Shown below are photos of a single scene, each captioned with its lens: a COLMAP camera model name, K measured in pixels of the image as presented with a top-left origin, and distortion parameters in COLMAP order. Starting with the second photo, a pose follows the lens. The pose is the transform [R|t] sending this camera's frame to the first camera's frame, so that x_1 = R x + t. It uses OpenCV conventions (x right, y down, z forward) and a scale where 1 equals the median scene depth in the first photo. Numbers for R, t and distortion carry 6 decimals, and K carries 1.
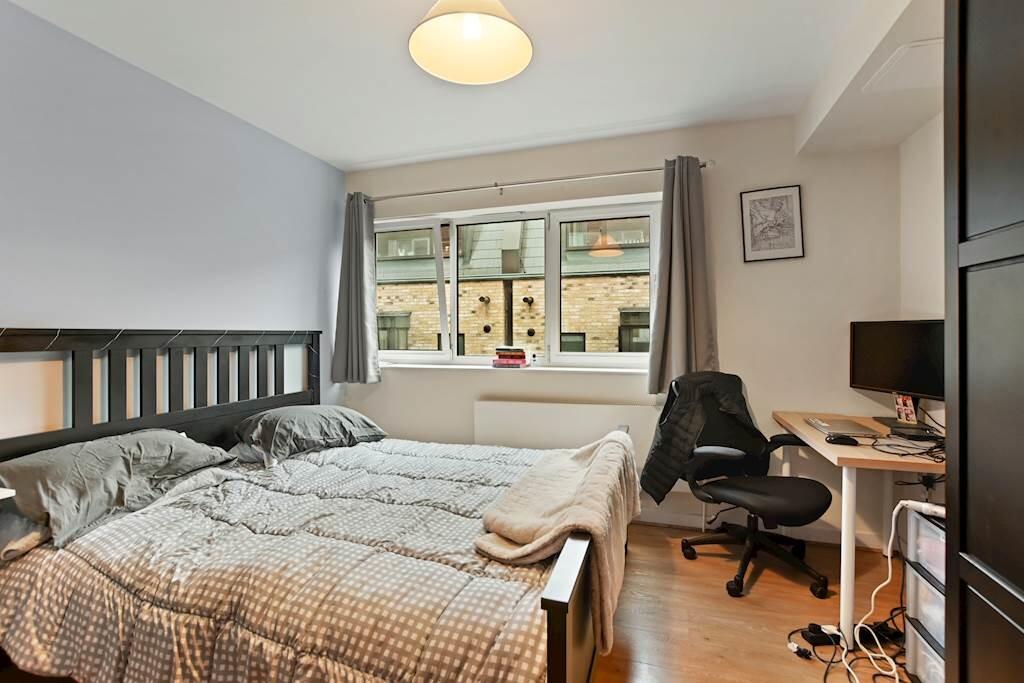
lens RADIAL K [[454.2, 0, 513.0], [0, 454.2, 336.2], [0, 0, 1]] dist [-0.019069, 0.000009]
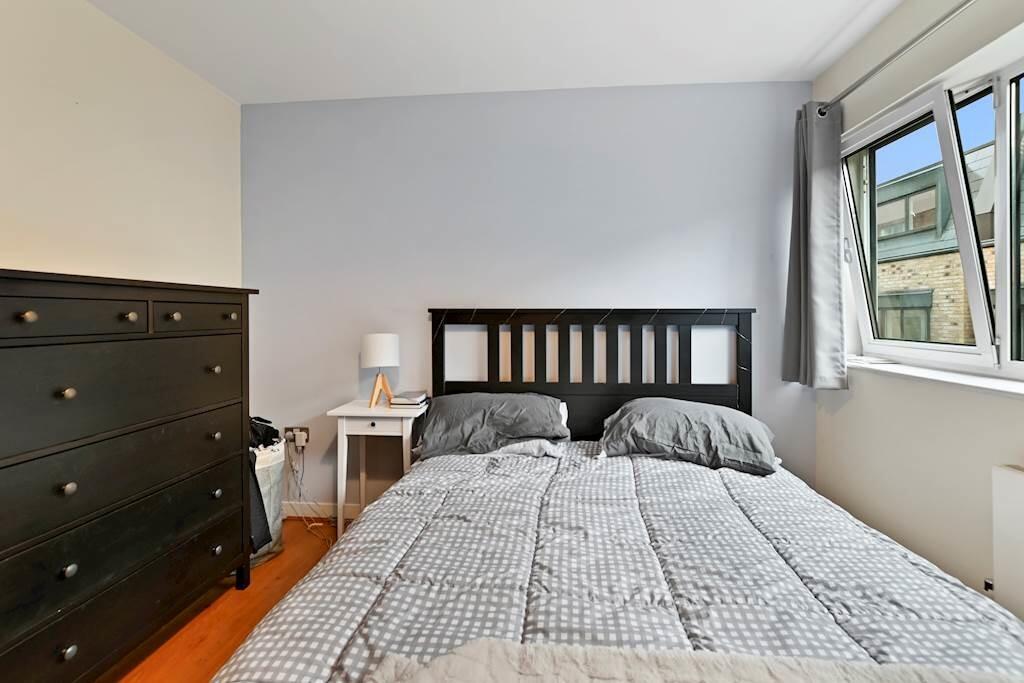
lens RADIAL K [[463.3, 0, 513.0], [0, 463.3, 312.9], [0, 0, 1]] dist [-0.002616, -0.000096]
pose [[0.235115, 0.001884, -0.971966, 0.301296], [-0.004967, 0.999987, 0.000737, -0.004441], [0.971955, 0.004654, 0.235122, 0.543350]]
